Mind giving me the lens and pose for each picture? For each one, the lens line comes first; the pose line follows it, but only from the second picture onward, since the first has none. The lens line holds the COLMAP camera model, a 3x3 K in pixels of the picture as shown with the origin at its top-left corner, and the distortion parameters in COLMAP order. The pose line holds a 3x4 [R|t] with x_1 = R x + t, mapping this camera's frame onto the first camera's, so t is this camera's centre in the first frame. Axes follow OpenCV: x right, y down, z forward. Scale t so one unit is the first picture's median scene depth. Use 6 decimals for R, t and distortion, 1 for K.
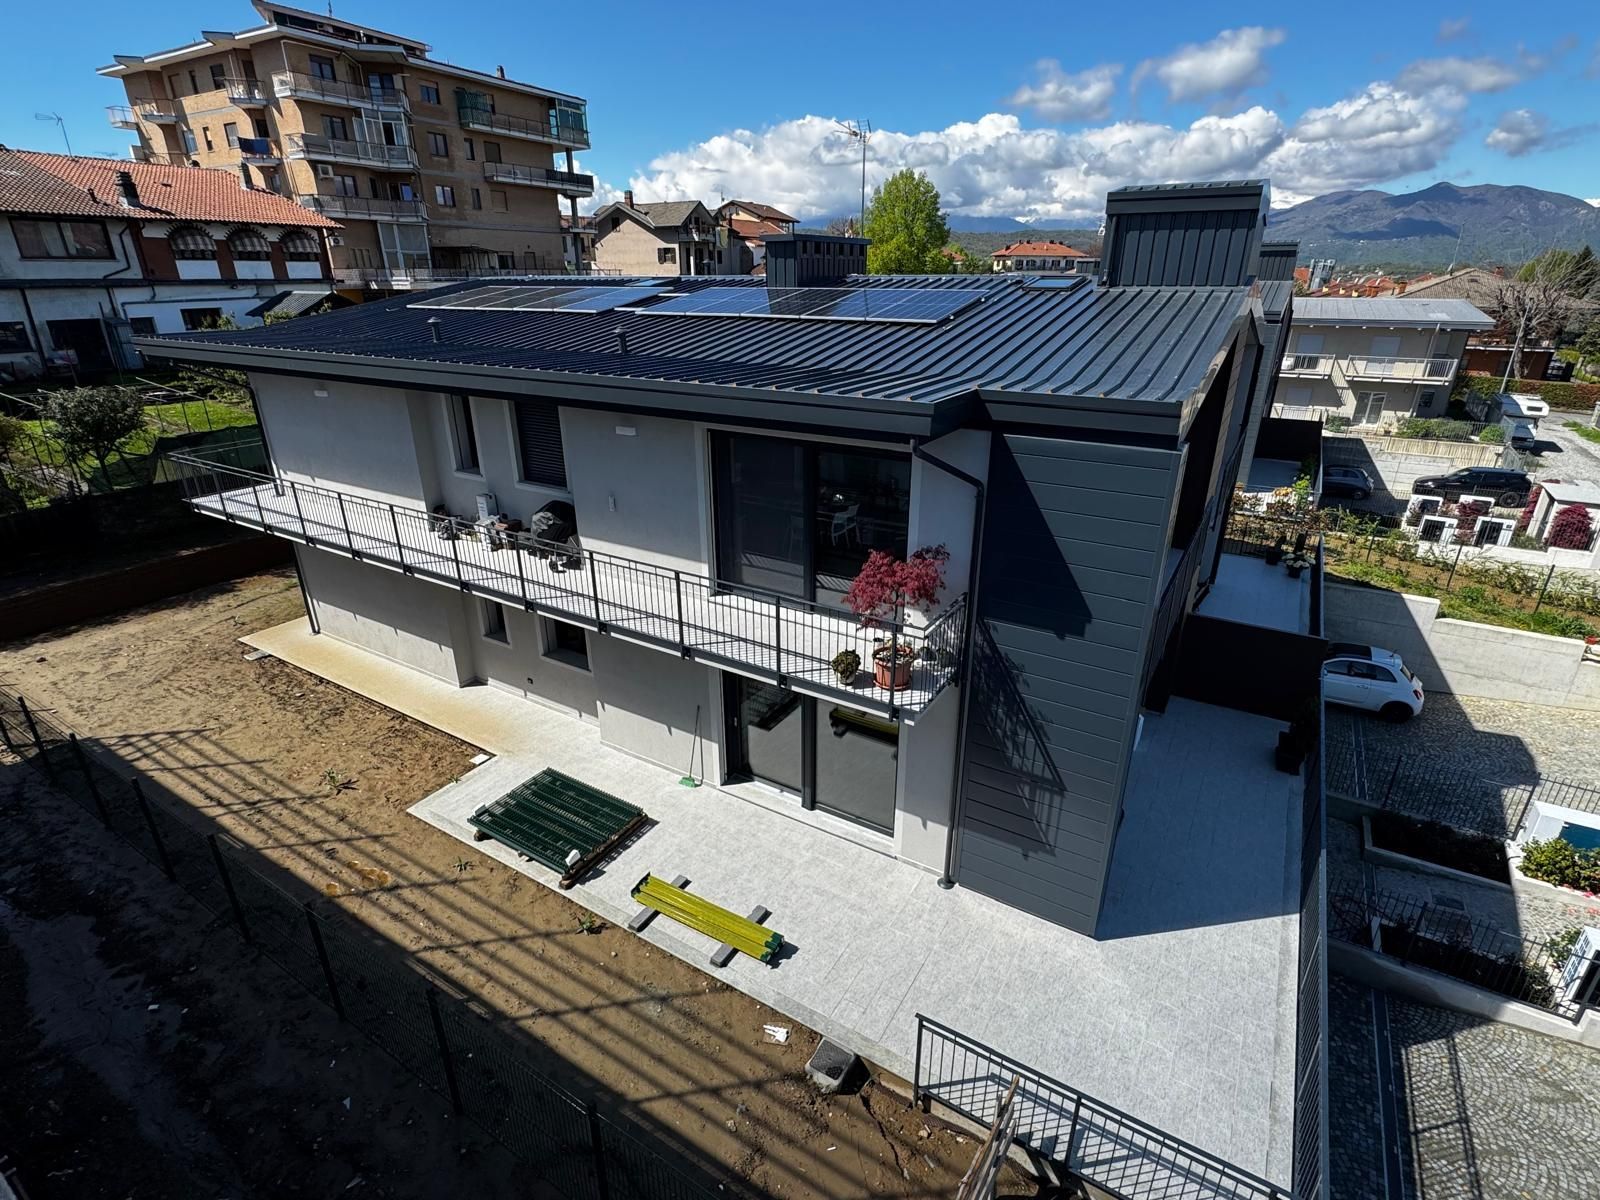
lens RADIAL K [[782.2, 0, 800.5], [0, 782.2, 624.1], [0, 0, 1]] dist [-0.001491, -0.000554]
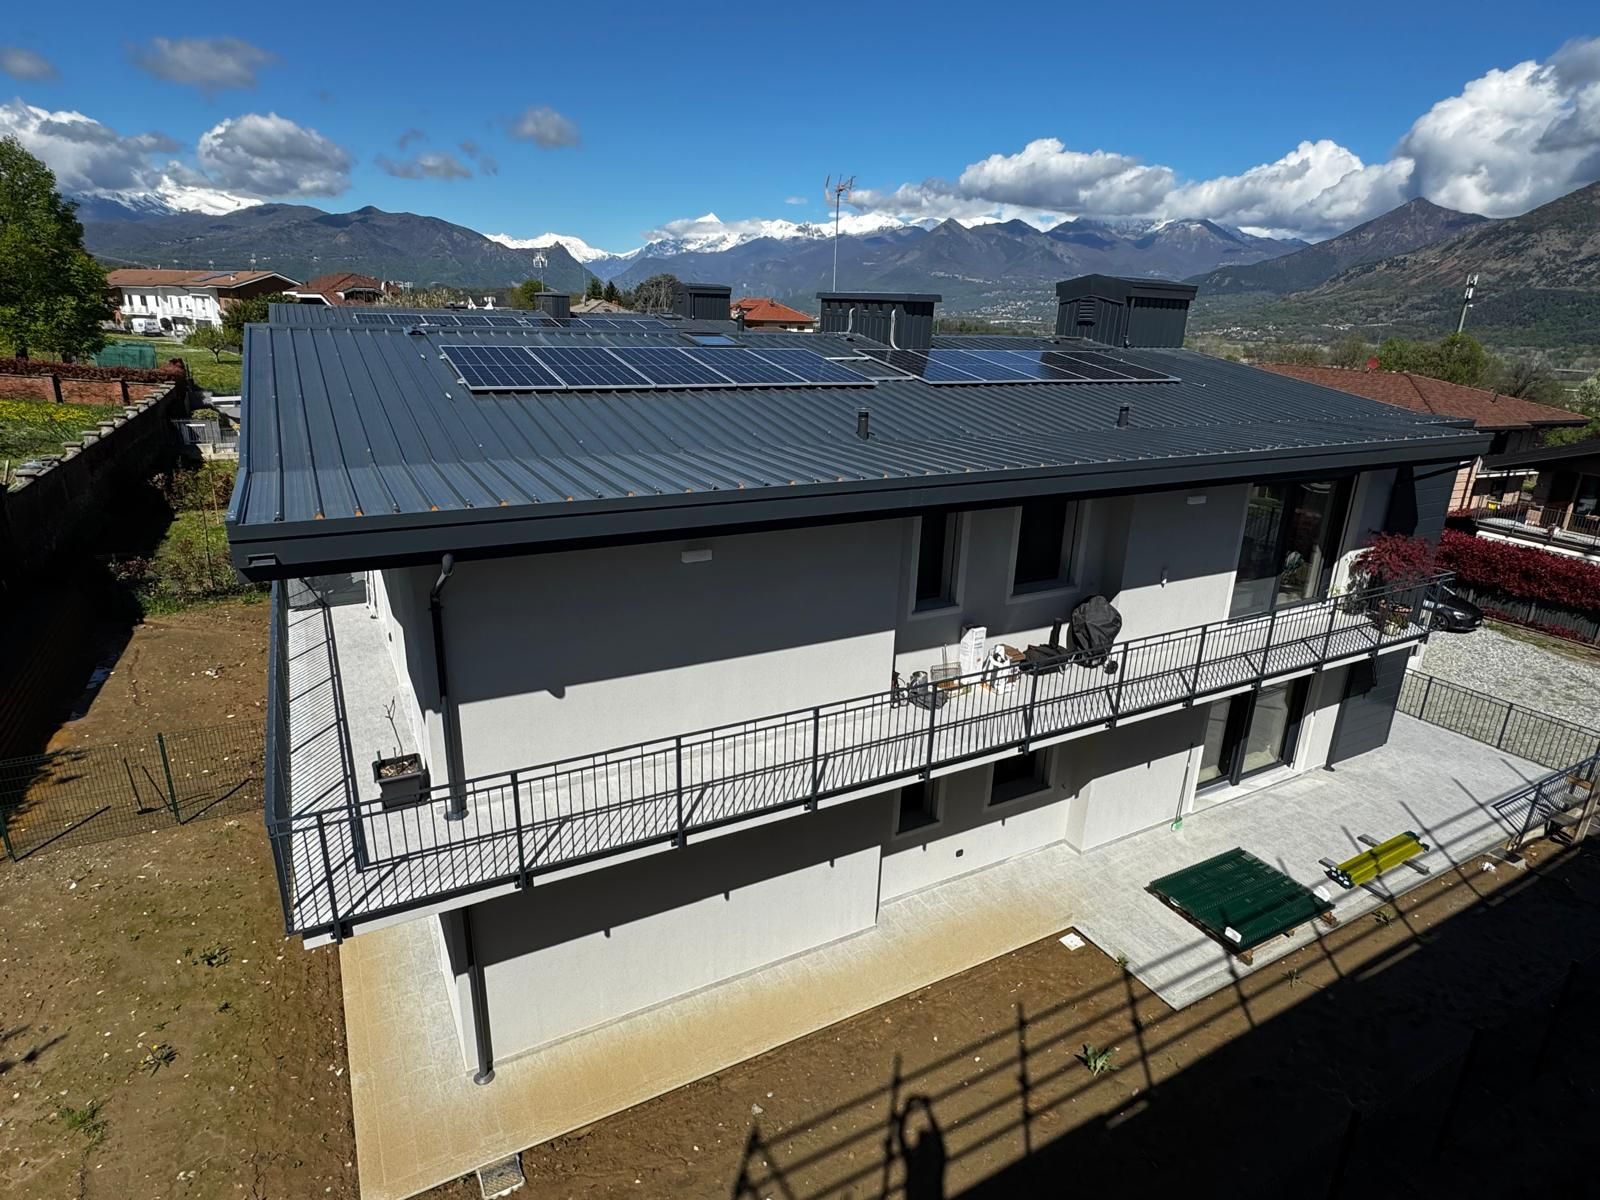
lens RADIAL K [[887.3, 0, 800.0], [0, 887.3, 600.0], [0, 0, 1]] dist [0.000452, 0.000057]
pose [[0.500724, -0.248013, 0.829316, -1.455444], [0.314845, 0.944634, 0.092403, -0.392557], [-0.806318, 0.214838, 0.551087, 0.762187]]
